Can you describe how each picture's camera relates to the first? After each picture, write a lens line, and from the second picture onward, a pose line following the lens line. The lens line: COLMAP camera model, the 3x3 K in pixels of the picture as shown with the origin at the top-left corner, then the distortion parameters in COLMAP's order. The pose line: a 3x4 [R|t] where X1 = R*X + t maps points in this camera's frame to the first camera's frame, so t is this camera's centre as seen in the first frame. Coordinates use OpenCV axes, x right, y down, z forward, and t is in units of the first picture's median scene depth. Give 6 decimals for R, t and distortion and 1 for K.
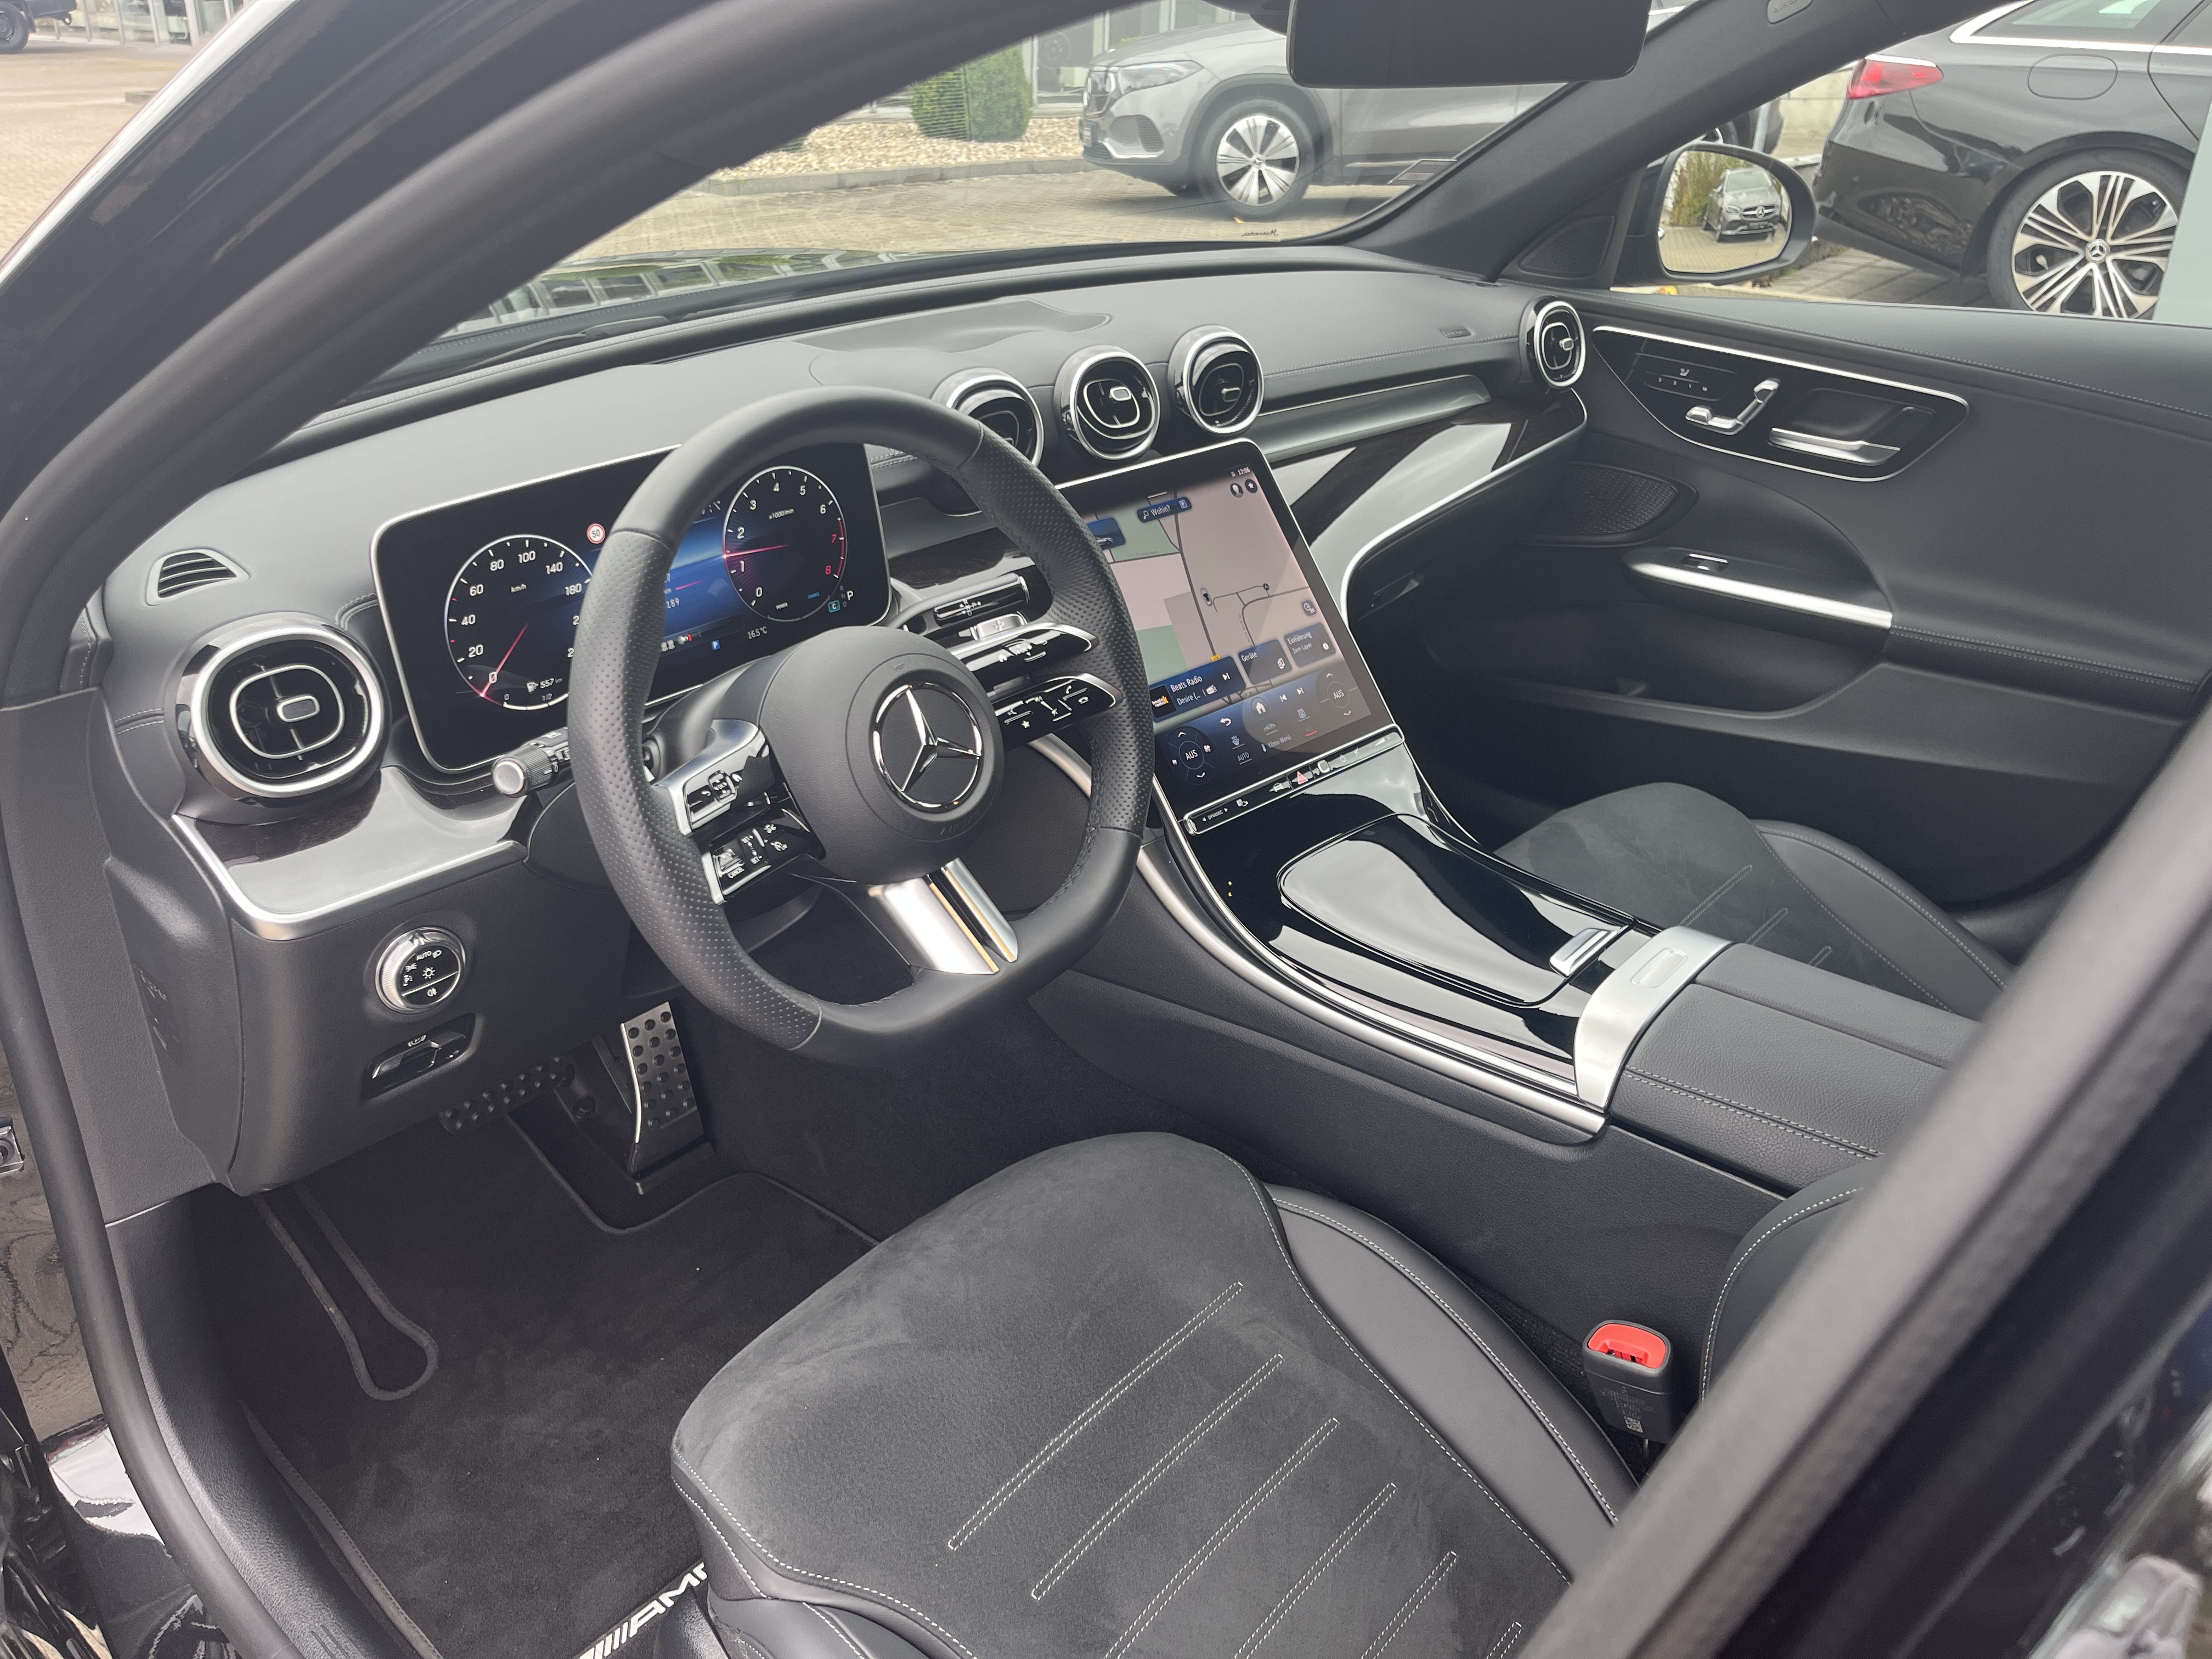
lens RADIAL K [[1661.8, 0, 1106.7], [0, 1661.8, 830.7], [0, 0, 1]] dist [0.033848, -0.032930]
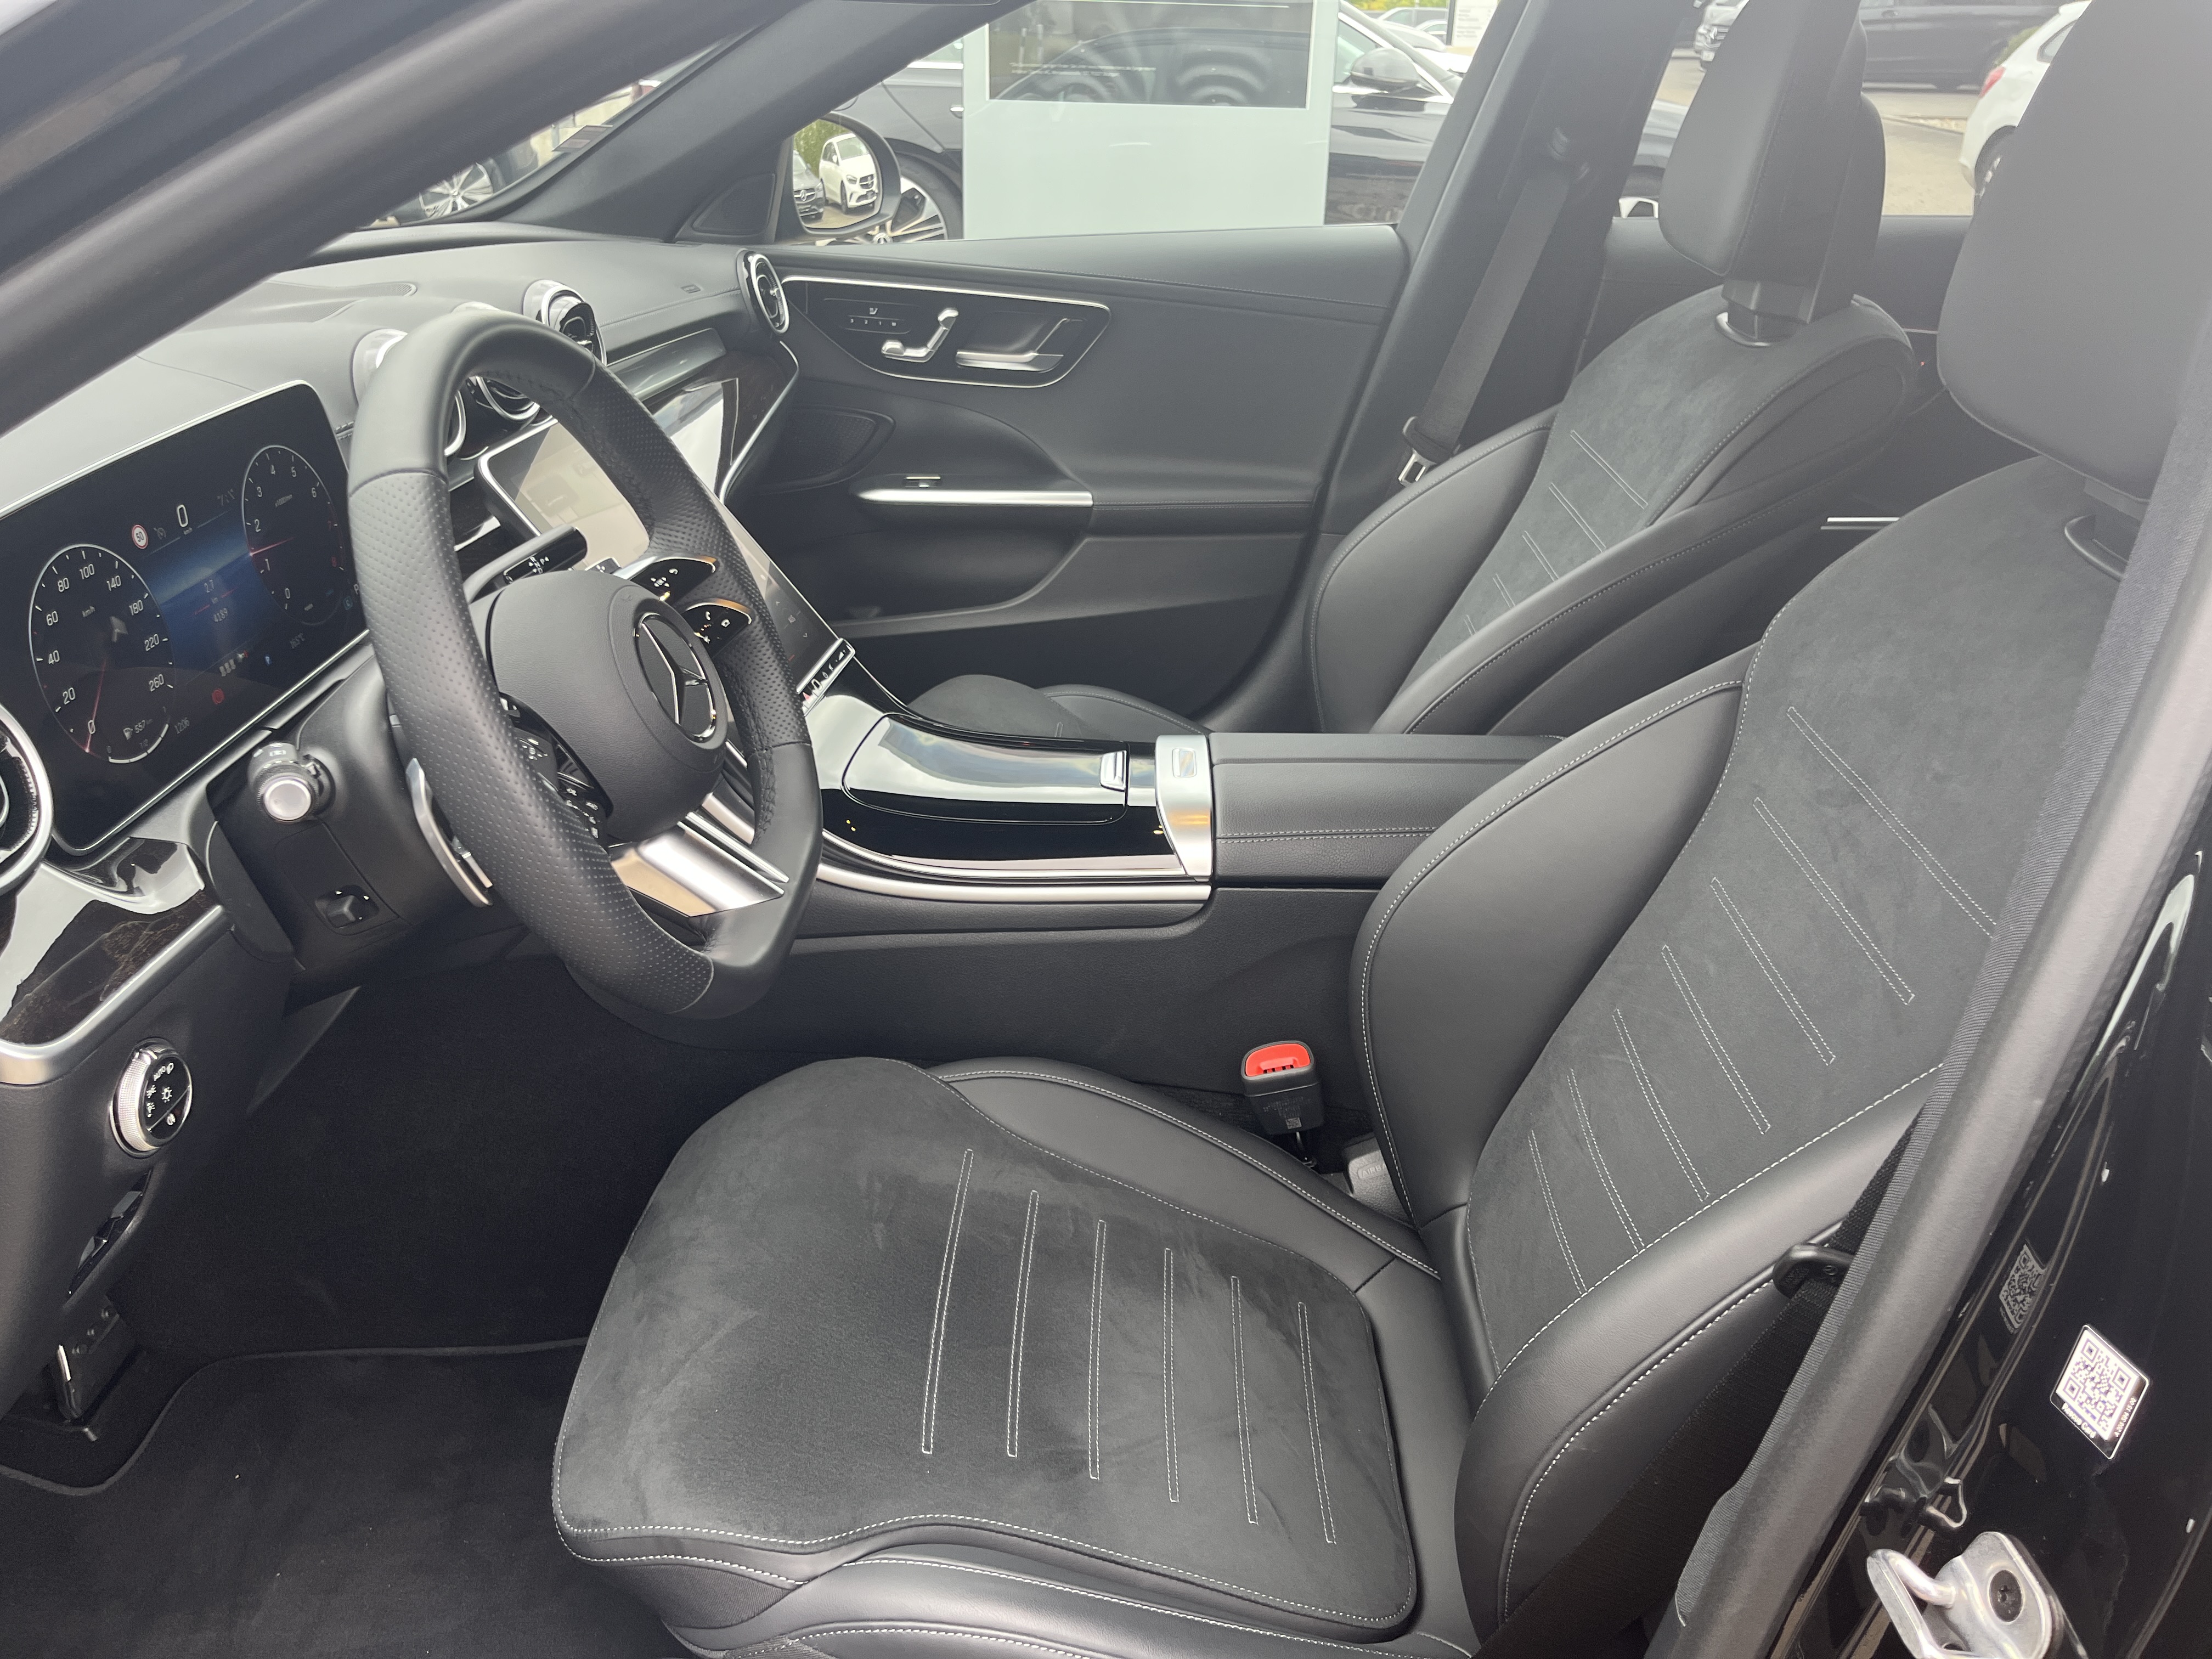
lens RADIAL K [[1661.8, 0, 1103.8], [0, 1661.8, 829.4], [0, 0, 1]] dist [0.033848, -0.032930]
pose [[0.770882, -0.269354, 0.577226, -0.377252], [0.280921, 0.957069, 0.071434, 0.025797], [-0.571686, 0.107087, 0.813454, 0.072484]]
